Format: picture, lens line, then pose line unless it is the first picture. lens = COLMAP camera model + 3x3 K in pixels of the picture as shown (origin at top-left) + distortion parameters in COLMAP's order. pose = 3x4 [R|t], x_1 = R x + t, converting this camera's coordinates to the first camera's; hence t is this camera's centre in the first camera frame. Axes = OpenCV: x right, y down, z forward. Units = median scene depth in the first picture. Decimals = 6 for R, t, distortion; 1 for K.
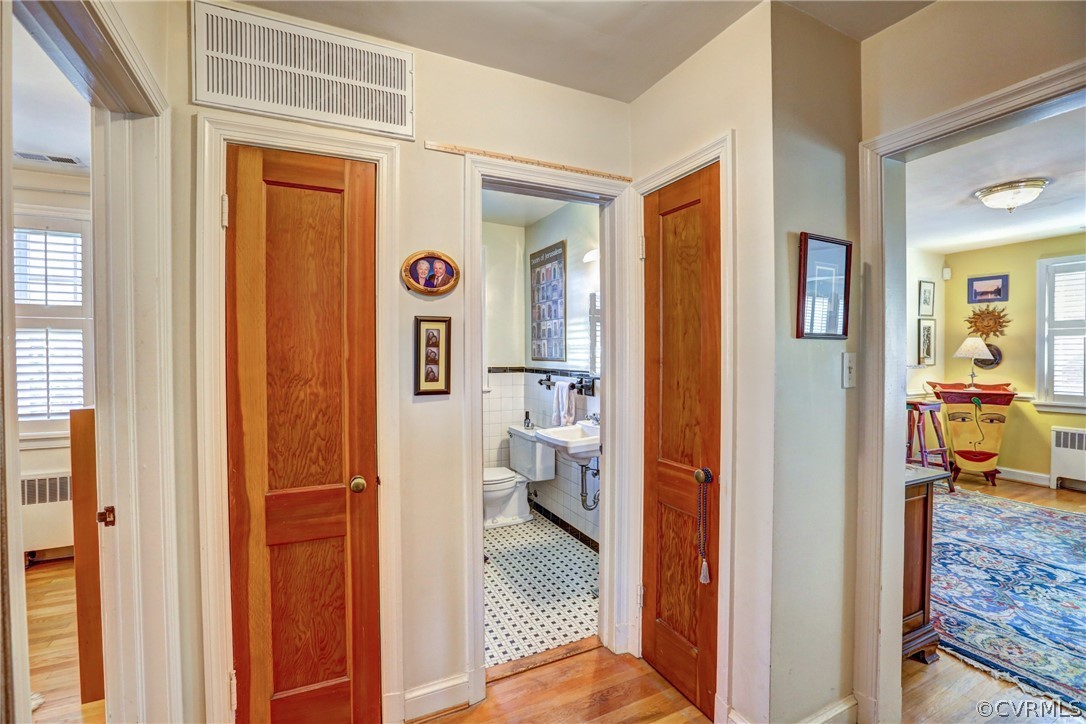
lens RADIAL K [[493.9, 0, 540.7], [0, 493.9, 358.1], [0, 0, 1]] dist [-0.047306, 0.014386]
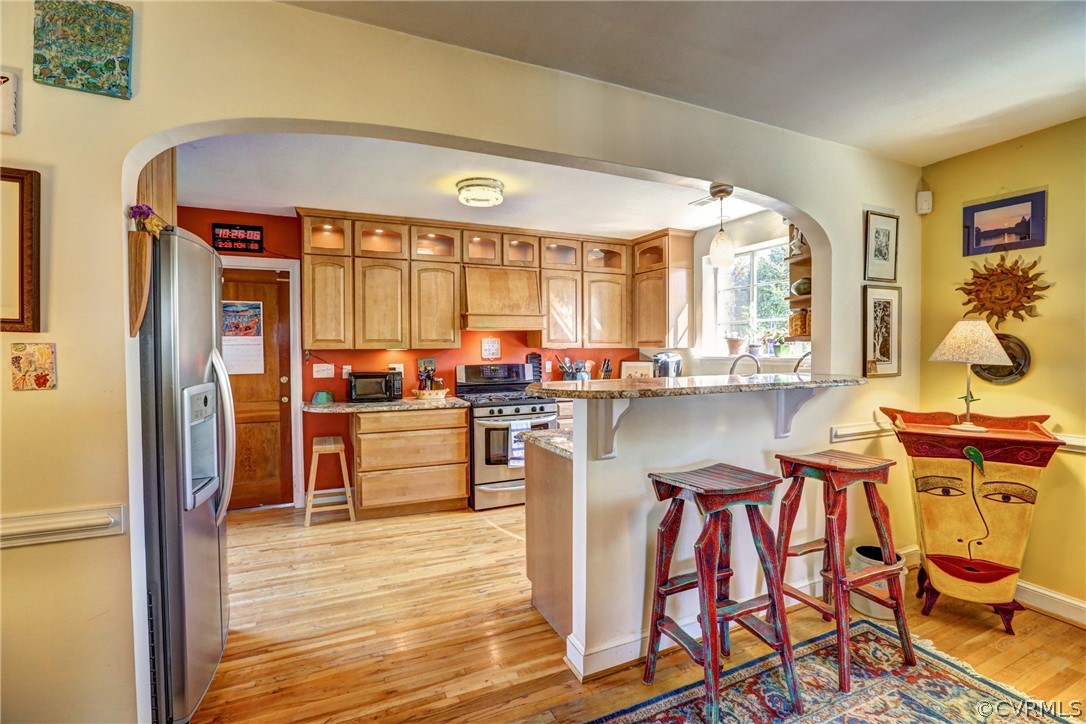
lens RADIAL K [[493.9, 0, 544.1], [0, 493.9, 359.7], [0, 0, 1]] dist [-0.047306, 0.014386]
pose [[0.999440, 0.000540, -0.033453, 0.518426], [-0.000253, 0.999963, 0.008607, -0.007900], [0.033456, -0.008594, 0.999403, 0.531692]]
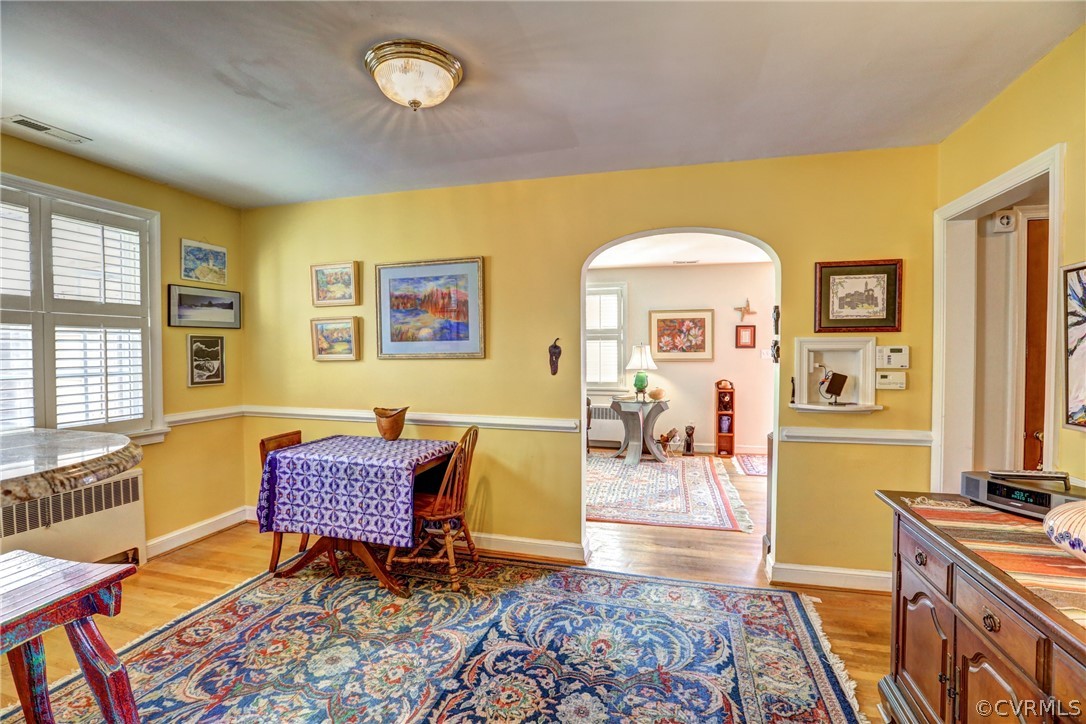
lens RADIAL K [[493.9, 0, 544.1], [0, 493.9, 360.9], [0, 0, 1]] dist [-0.047306, 0.014386]
pose [[-0.747261, -0.009011, 0.664469, 0.330268], [0.014972, 0.999426, 0.030391, -0.011308], [-0.664362, 0.032659, -0.746697, 0.925406]]
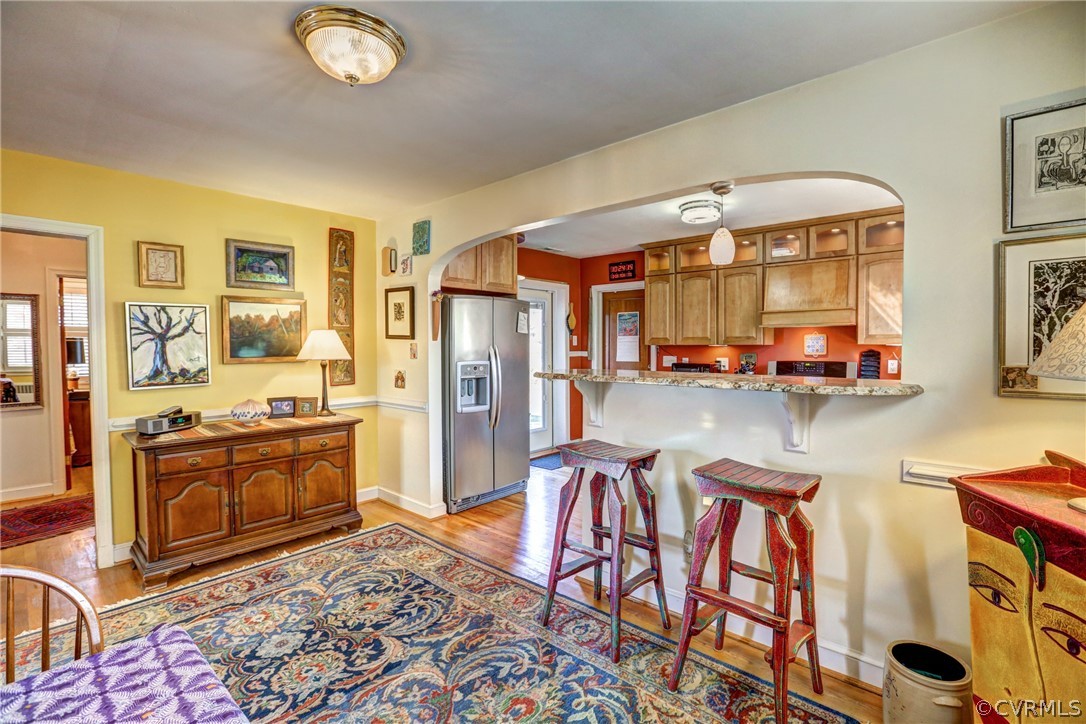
lens RADIAL K [[493.9, 0, 545.7], [0, 493.9, 361.1], [0, 0, 1]] dist [-0.047306, 0.014386]
pose [[0.373033, 0.033405, -0.927216, 1.080148], [-0.014239, 0.999440, 0.030278, -0.011982], [0.927709, 0.001908, 0.373300, 0.689351]]
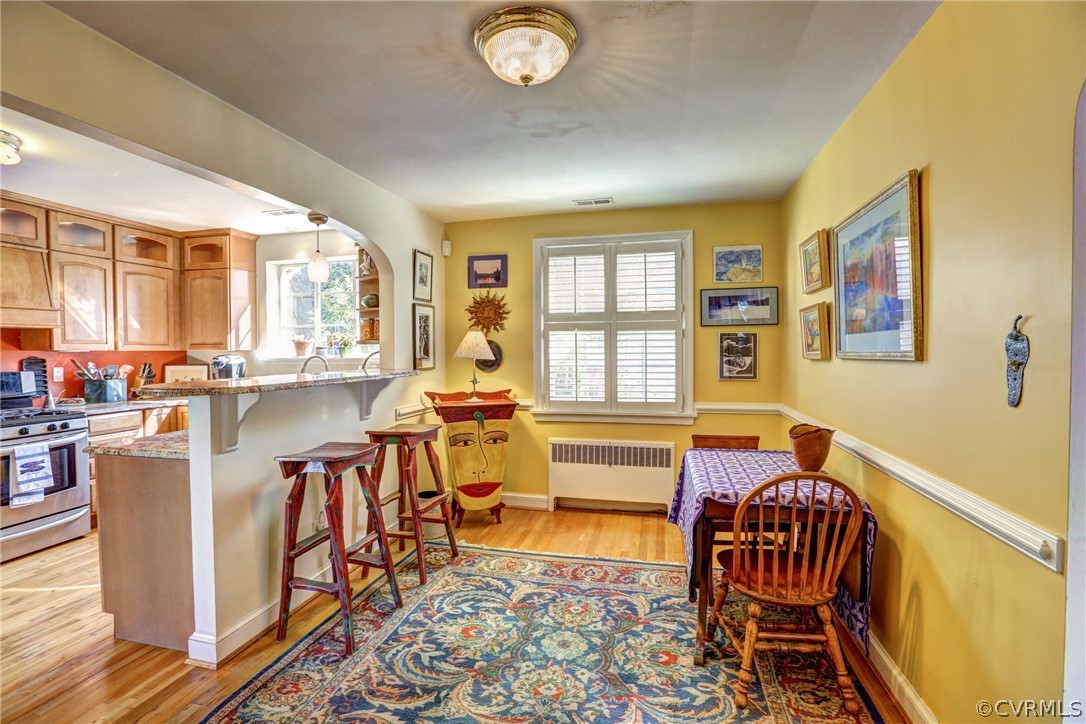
lens RADIAL K [[493.9, 0, 543.2], [0, 493.9, 361.5], [0, 0, 1]] dist [-0.047306, 0.014386]
pose [[0.644734, -0.019334, 0.764163, 0.401870], [0.014781, 0.999809, 0.012825, -0.003960], [-0.764264, 0.003026, 0.644896, 0.443157]]
